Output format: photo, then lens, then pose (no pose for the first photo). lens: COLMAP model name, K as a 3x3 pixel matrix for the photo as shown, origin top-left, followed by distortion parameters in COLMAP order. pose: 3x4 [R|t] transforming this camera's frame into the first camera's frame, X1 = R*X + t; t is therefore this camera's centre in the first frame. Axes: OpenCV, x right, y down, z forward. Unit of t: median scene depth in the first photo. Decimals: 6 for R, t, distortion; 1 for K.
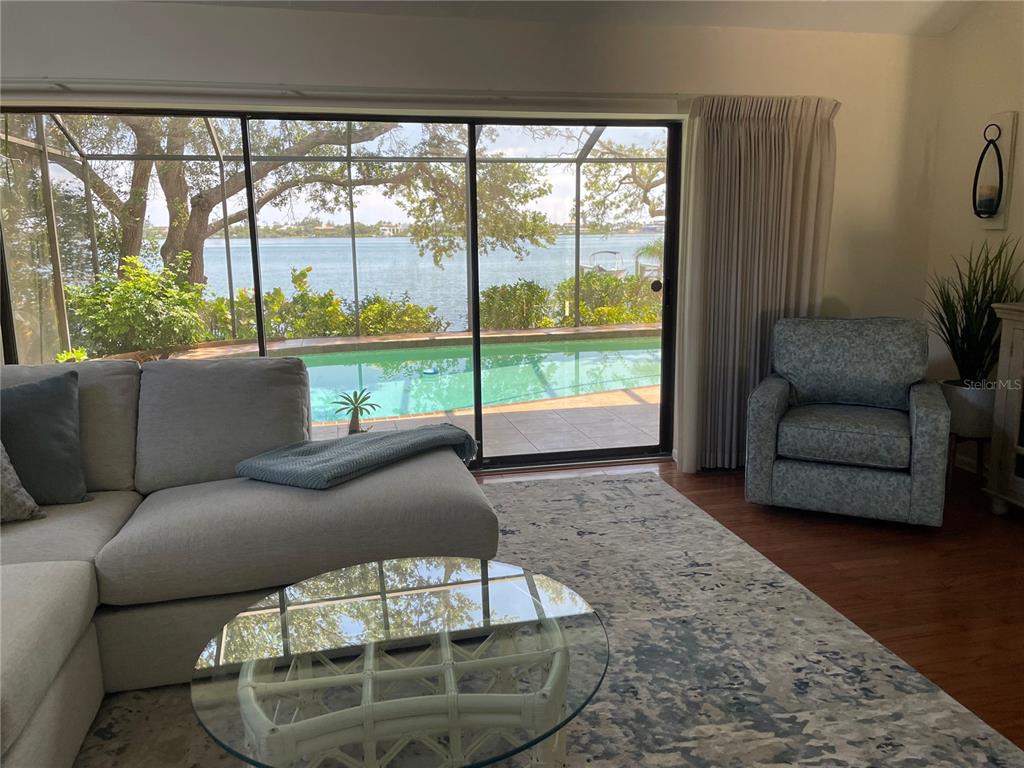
lens RADIAL K [[775.1, 0, 511.4], [0, 775.1, 381.7], [0, 0, 1]] dist [0.036946, -0.029651]
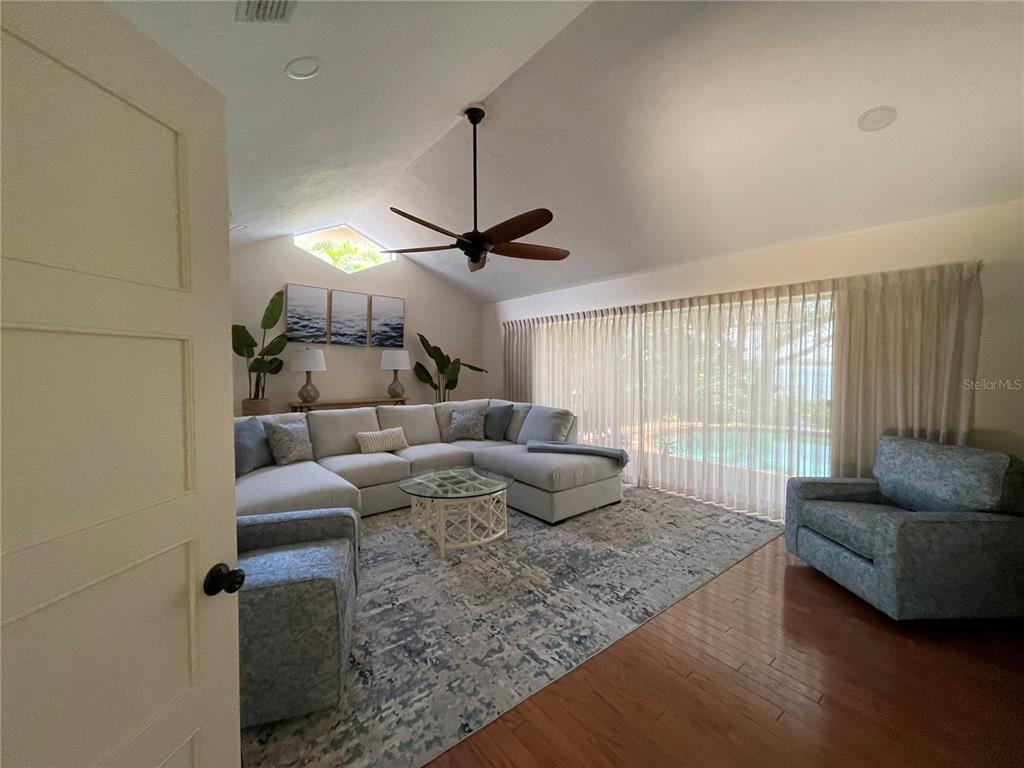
lens RADIAL K [[411.1, 0, 512.6], [0, 411.1, 380.6], [0, 0, 1]] dist [0.001656, 0.000118]
pose [[0.449613, 0.049177, -0.891869, 0.728735], [-0.175715, 0.983842, -0.034334, -0.041184], [0.875769, 0.172152, 0.450990, 0.135308]]
